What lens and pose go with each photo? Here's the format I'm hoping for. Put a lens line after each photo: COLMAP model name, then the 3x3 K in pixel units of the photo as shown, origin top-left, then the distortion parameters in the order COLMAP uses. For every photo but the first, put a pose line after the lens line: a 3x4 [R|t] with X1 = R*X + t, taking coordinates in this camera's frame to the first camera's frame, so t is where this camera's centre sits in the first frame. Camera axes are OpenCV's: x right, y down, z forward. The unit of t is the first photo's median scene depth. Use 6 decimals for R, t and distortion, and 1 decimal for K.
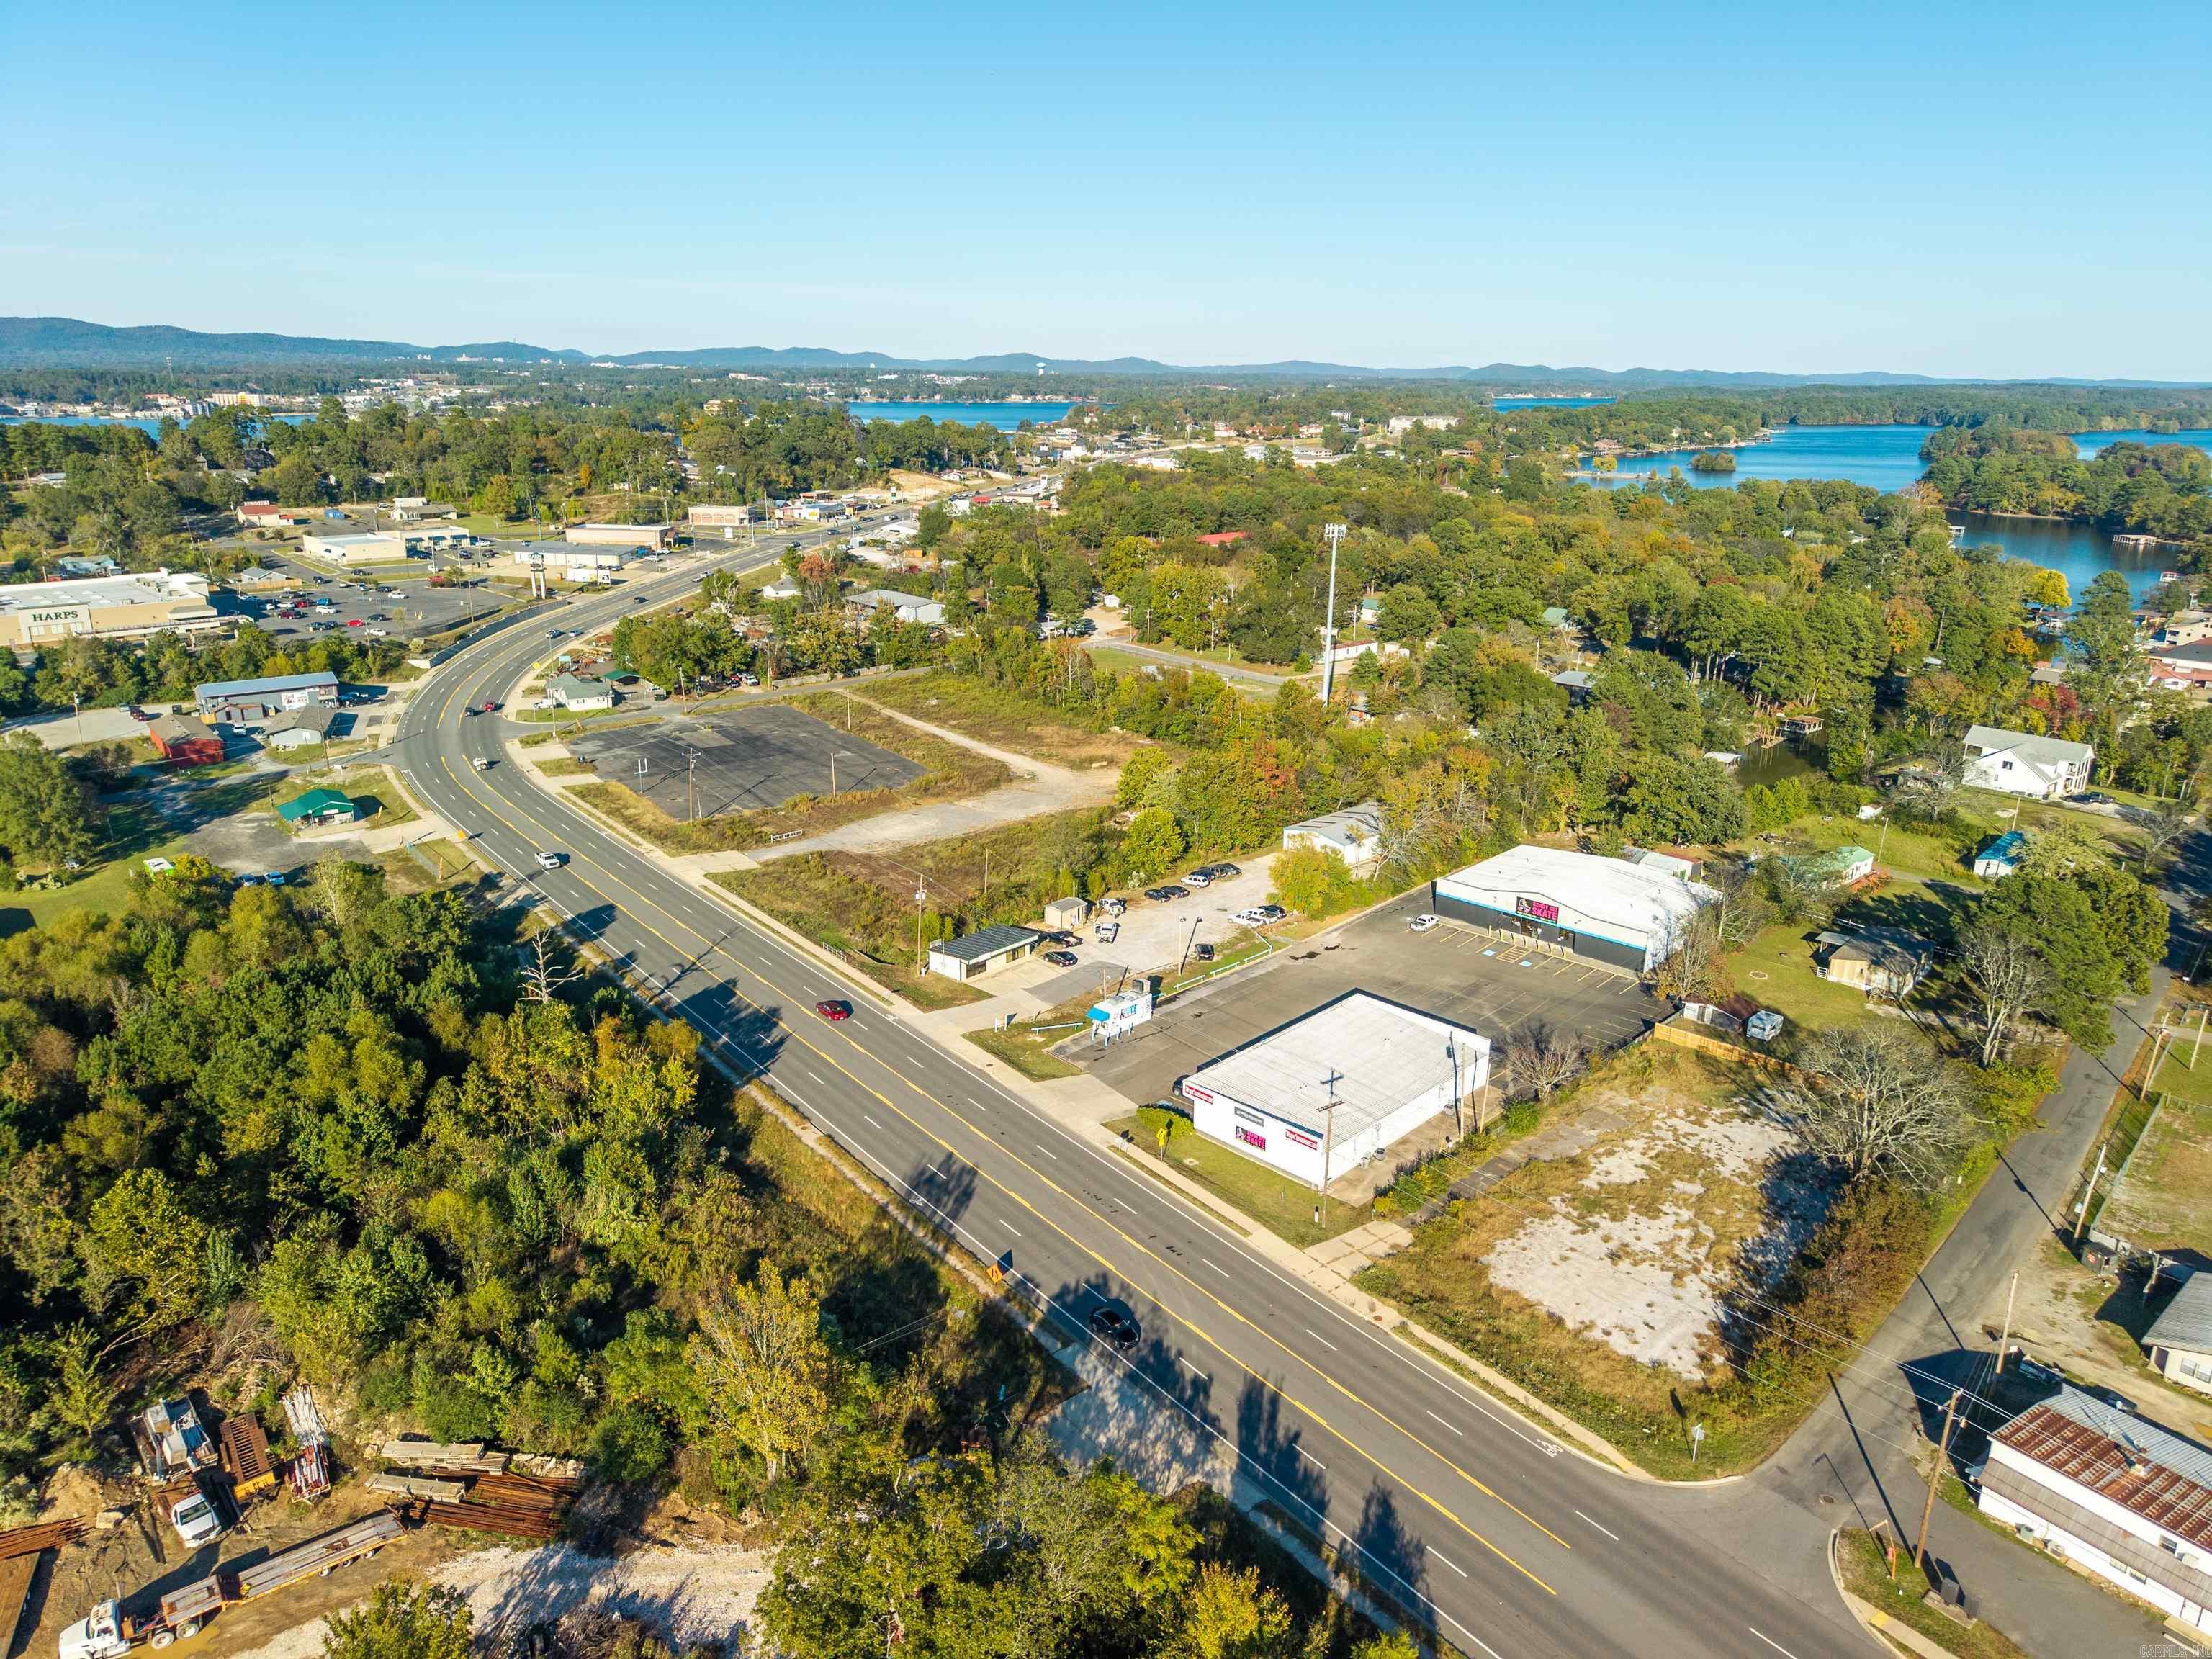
lens RADIAL K [[1476.1, 0, 1110.8], [0, 1476.1, 835.5], [0, 0, 1]] dist [0.033575, -0.038082]
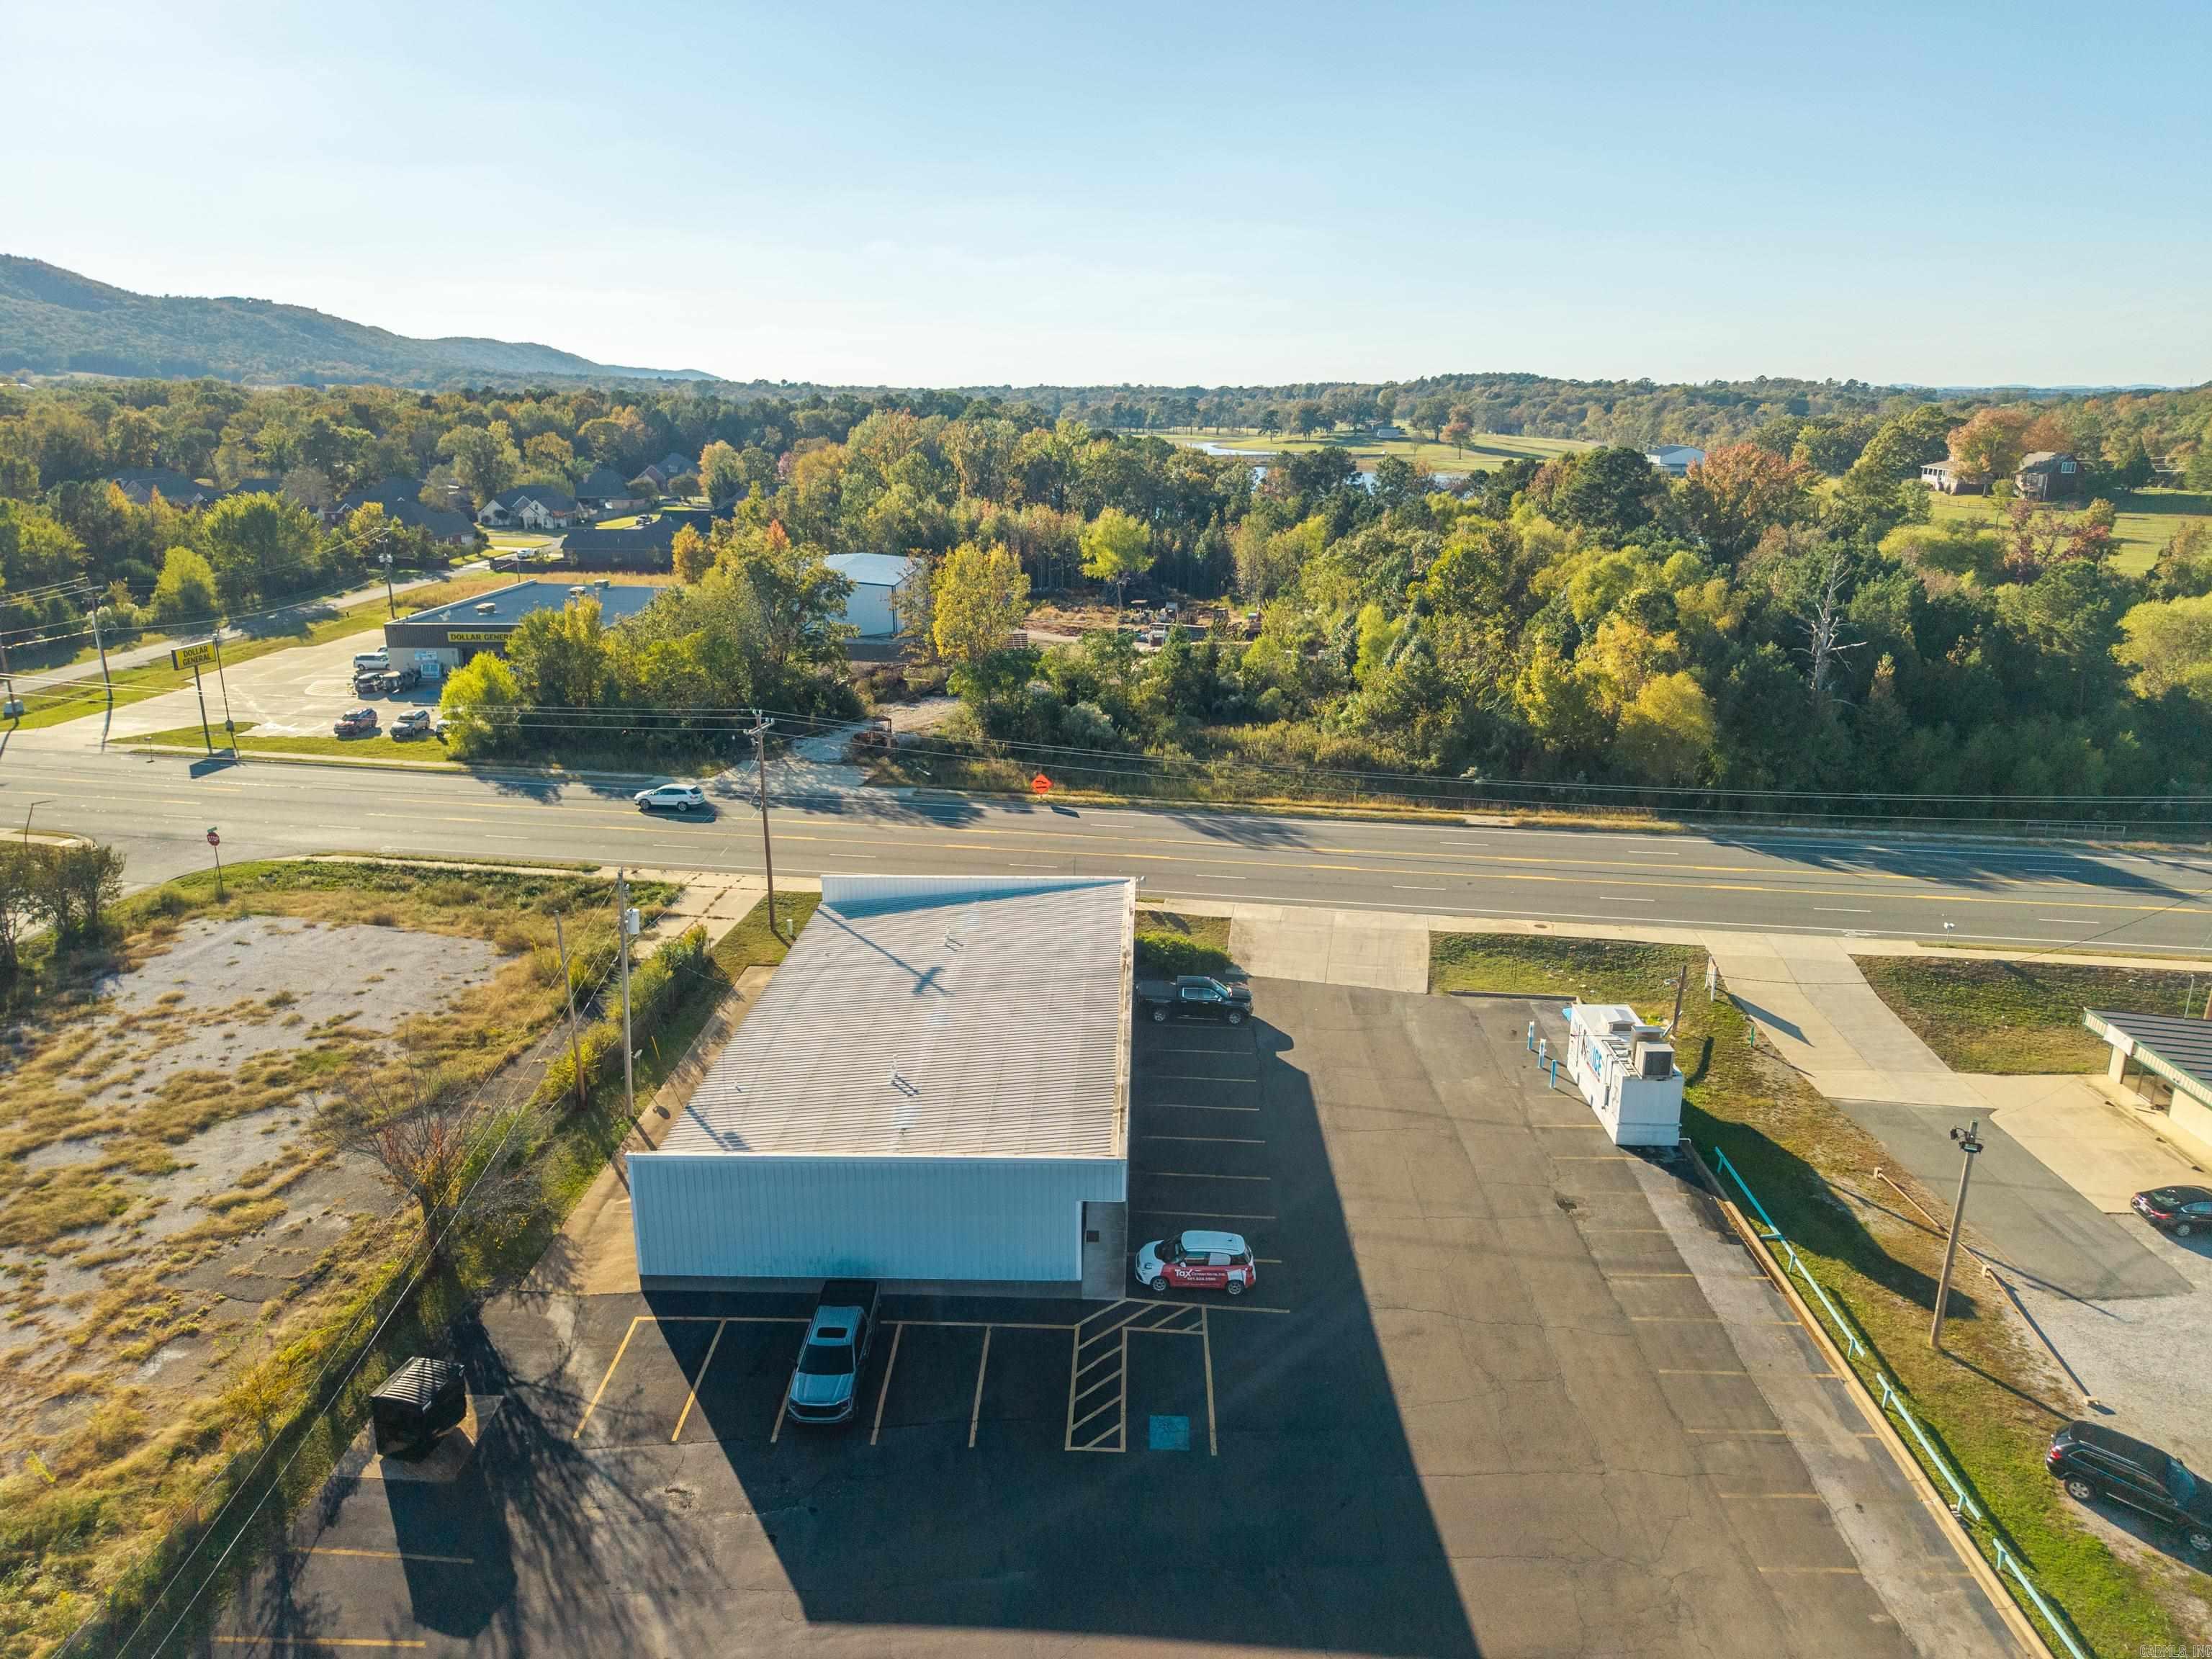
lens RADIAL K [[1476.1, 0, 1110.8], [0, 1476.1, 835.5], [0, 0, 1]] dist [0.033575, -0.038082]
pose [[-0.741681, 0.180219, -0.646088, 0.400532], [-0.209997, 0.852417, 0.478839, -0.100201], [0.637032, 0.490822, -0.594376, 1.316043]]
